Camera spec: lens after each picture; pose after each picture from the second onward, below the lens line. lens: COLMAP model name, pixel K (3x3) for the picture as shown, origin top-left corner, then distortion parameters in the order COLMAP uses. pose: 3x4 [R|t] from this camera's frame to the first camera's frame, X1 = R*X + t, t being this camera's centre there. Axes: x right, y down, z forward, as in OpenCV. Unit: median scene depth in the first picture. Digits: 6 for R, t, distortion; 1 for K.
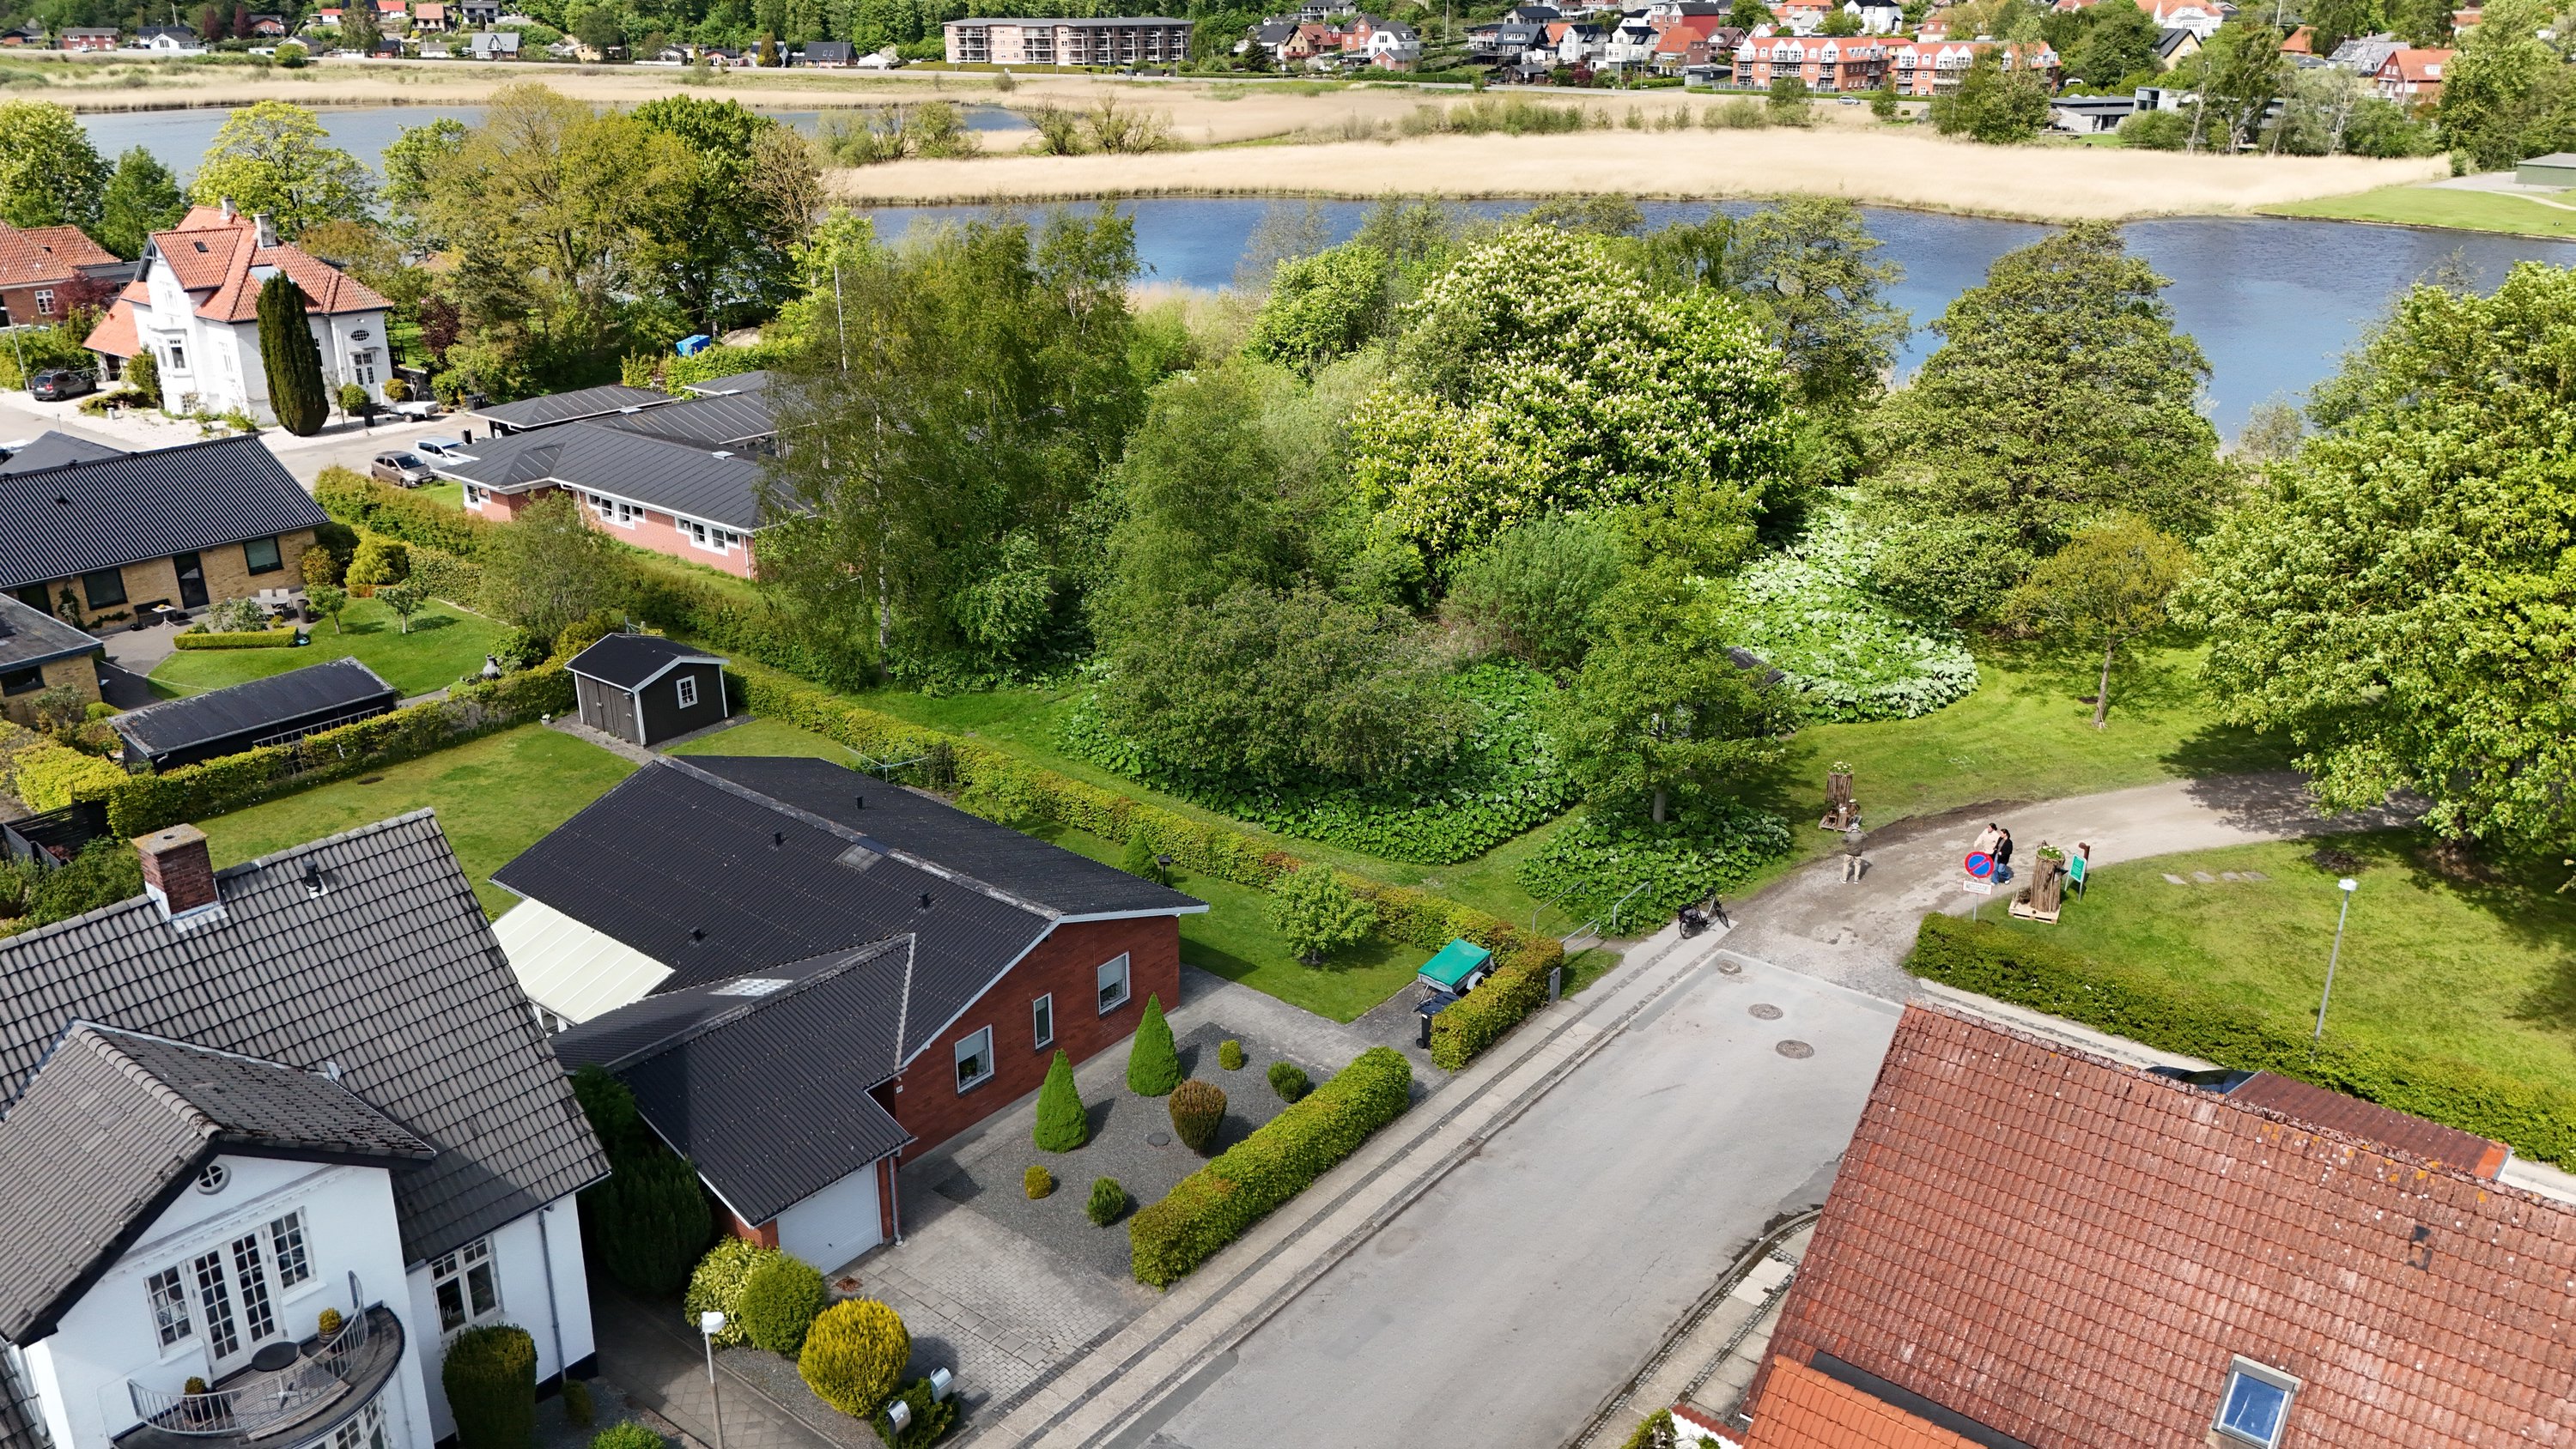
lens RADIAL K [[1904.3, 0, 1288.0], [0, 1904.3, 724.5], [0, 0, 1]] dist [0.096670, -0.110598]
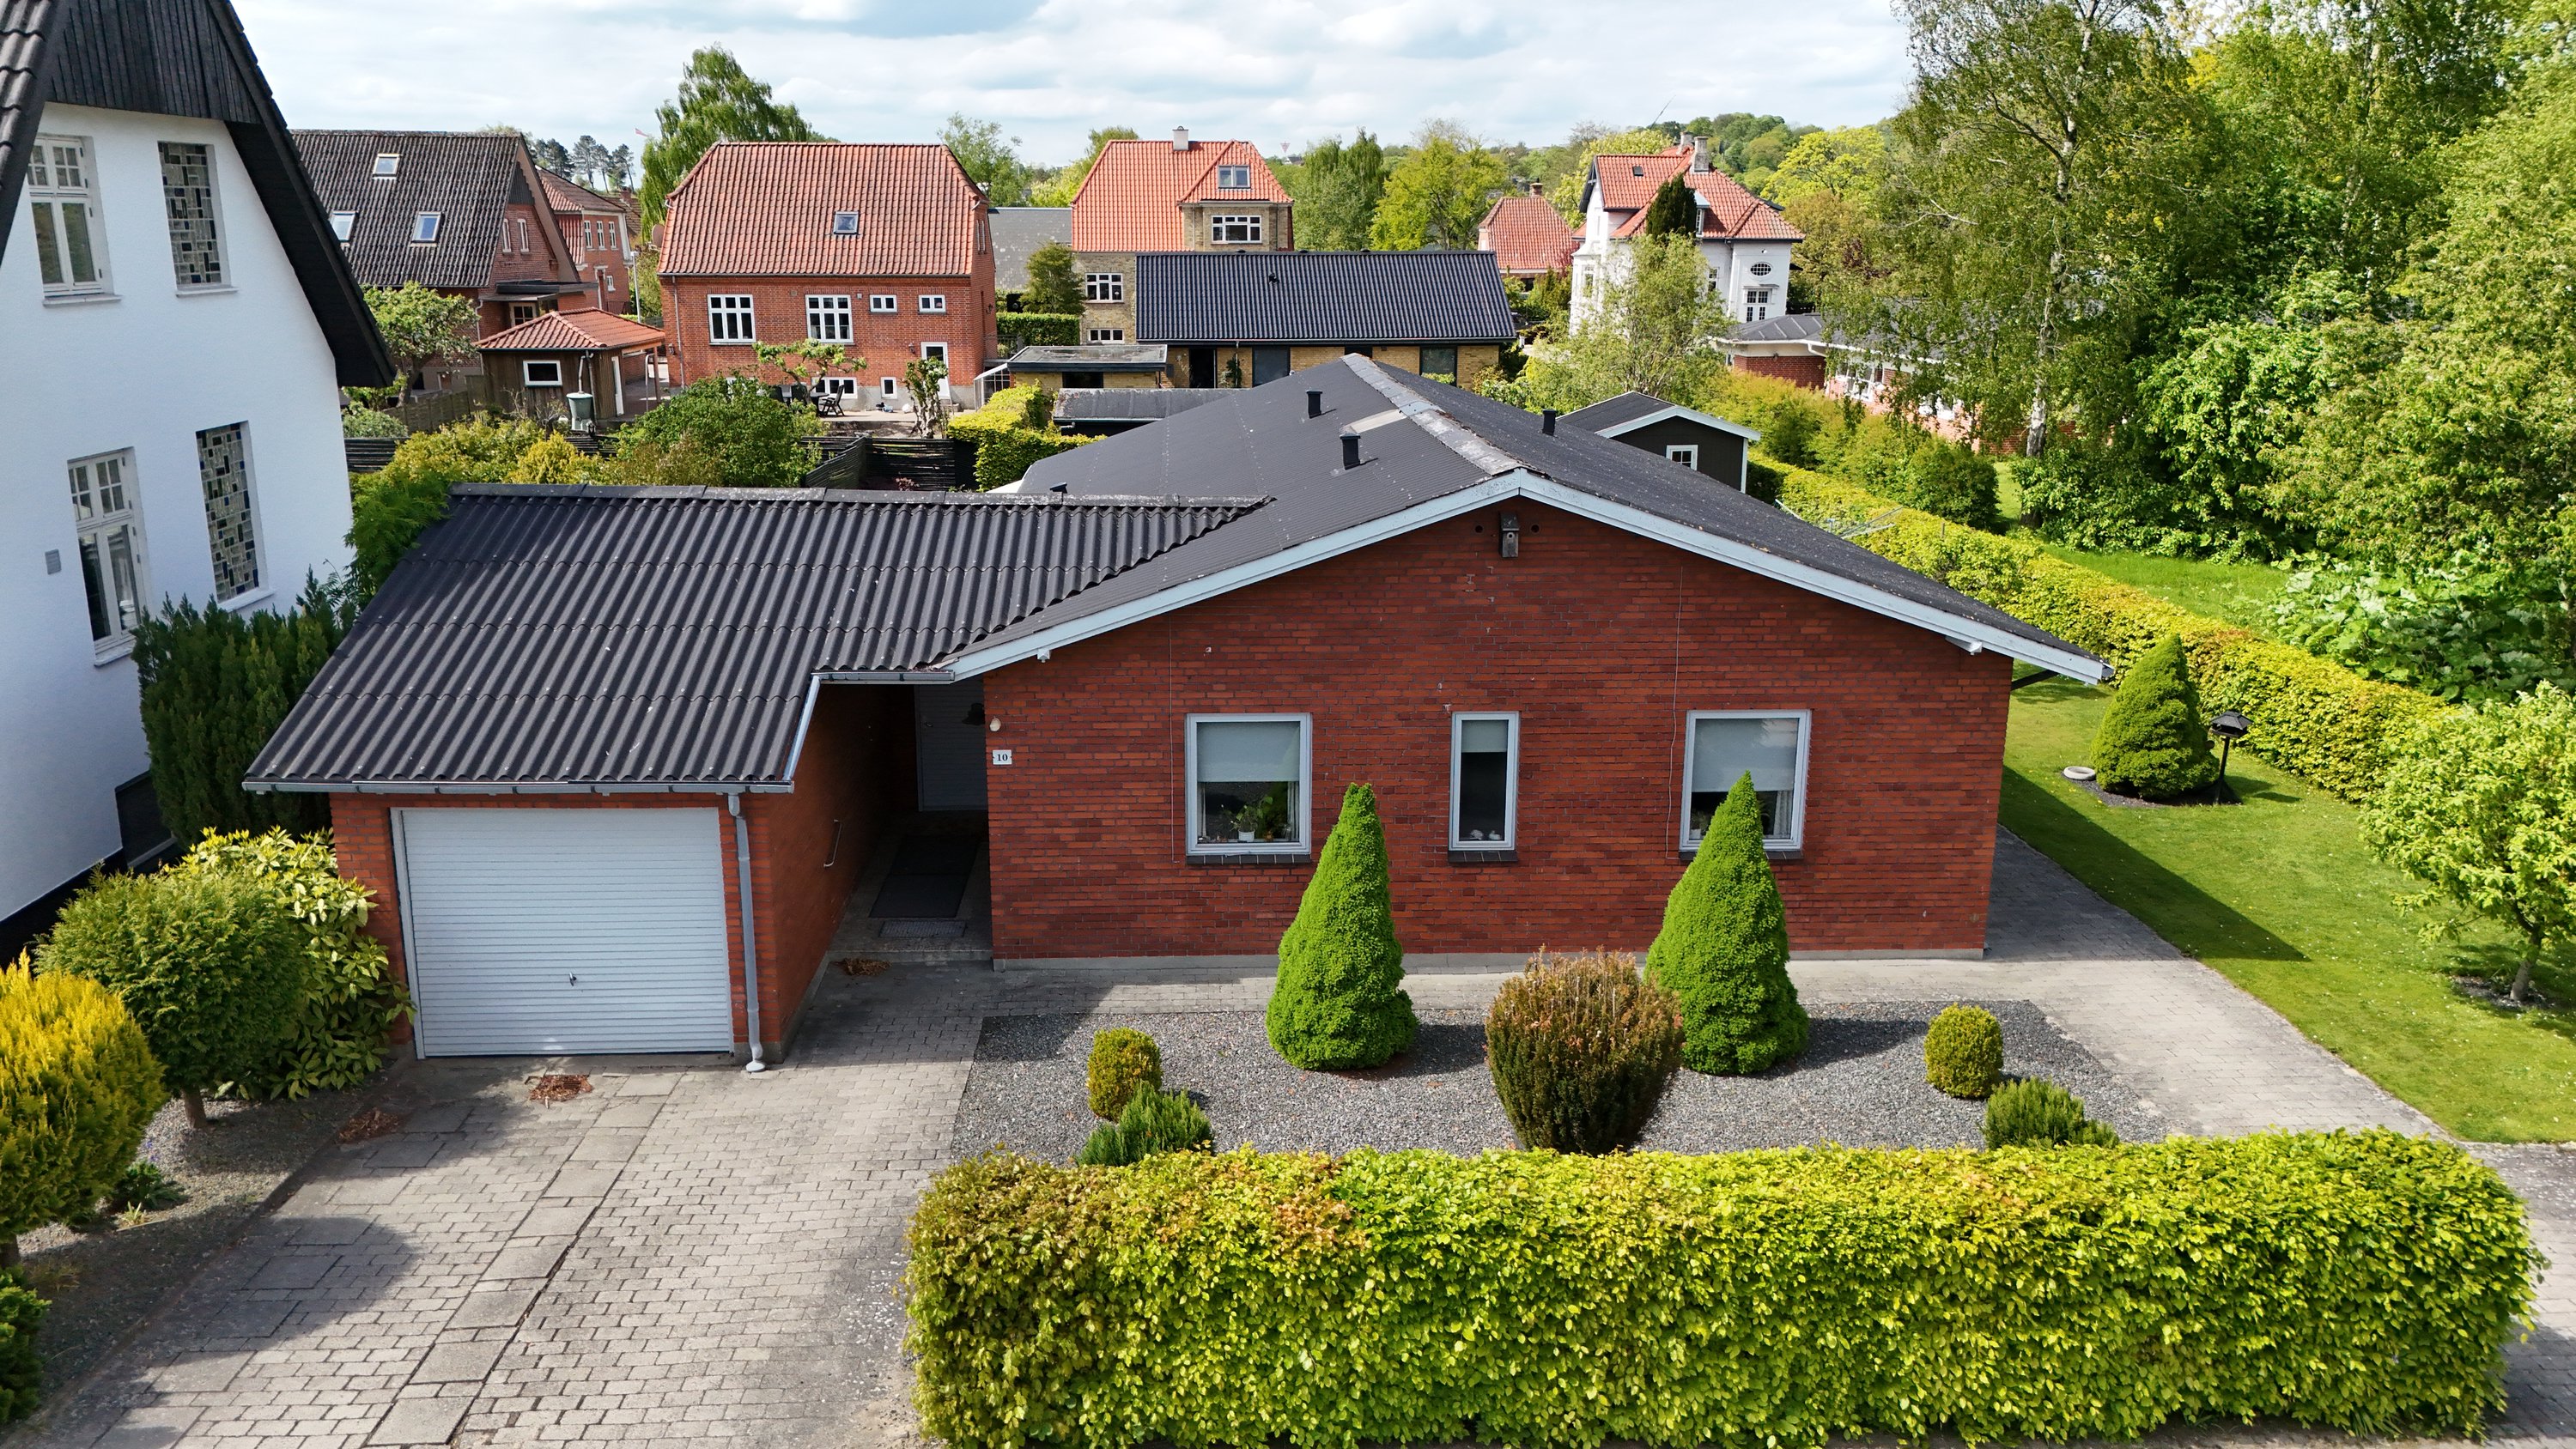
lens RADIAL K [[1901.2, 0, 1288.0], [0, 1901.2, 724.5], [0, 0, 1]] dist [0.060488, -0.042405]
pose [[0.667465, 0.181539, -0.722173, 0.096553], [-0.268140, 0.963363, -0.005657, 0.126693], [0.694688, 0.197420, 0.691689, 0.569422]]
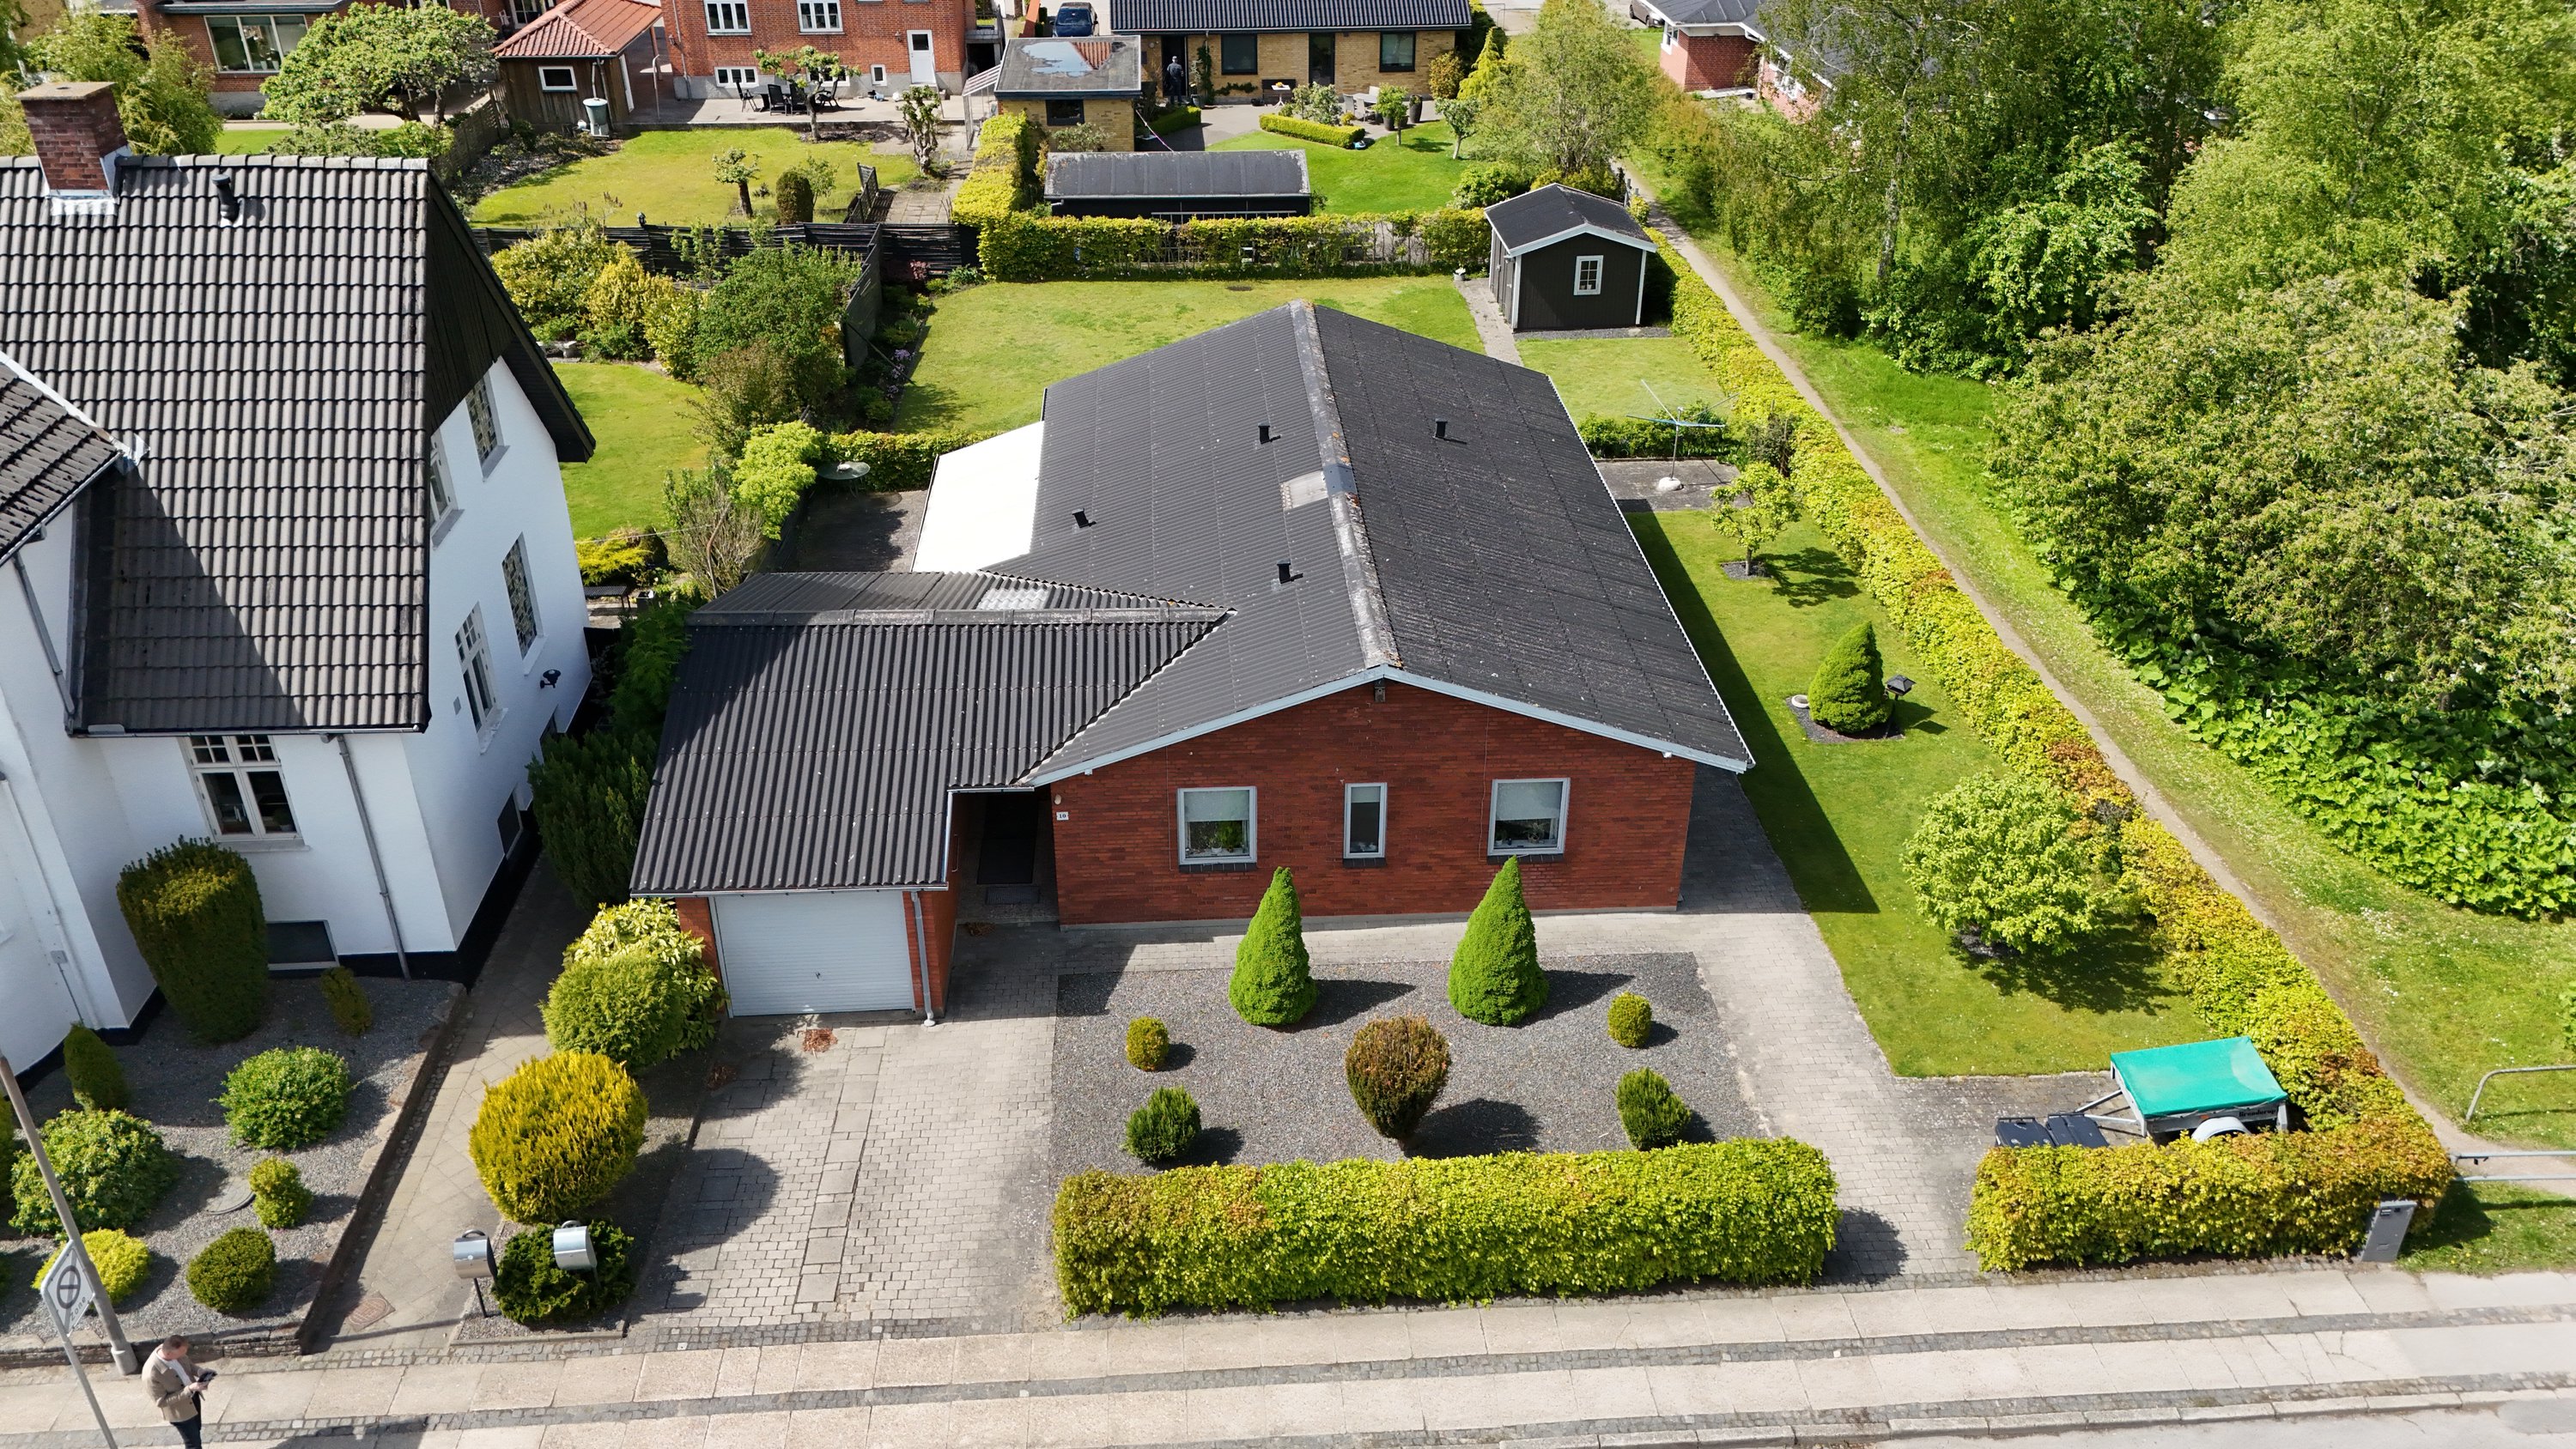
lens RADIAL K [[1904.3, 0, 1288.0], [0, 1904.3, 724.5], [0, 0, 1]] dist [0.096670, -0.110598]
pose [[0.675398, 0.371698, -0.636928, 0.187538], [-0.265997, 0.928334, 0.259694, -0.020706], [0.687810, -0.005976, 0.725866, 0.435684]]
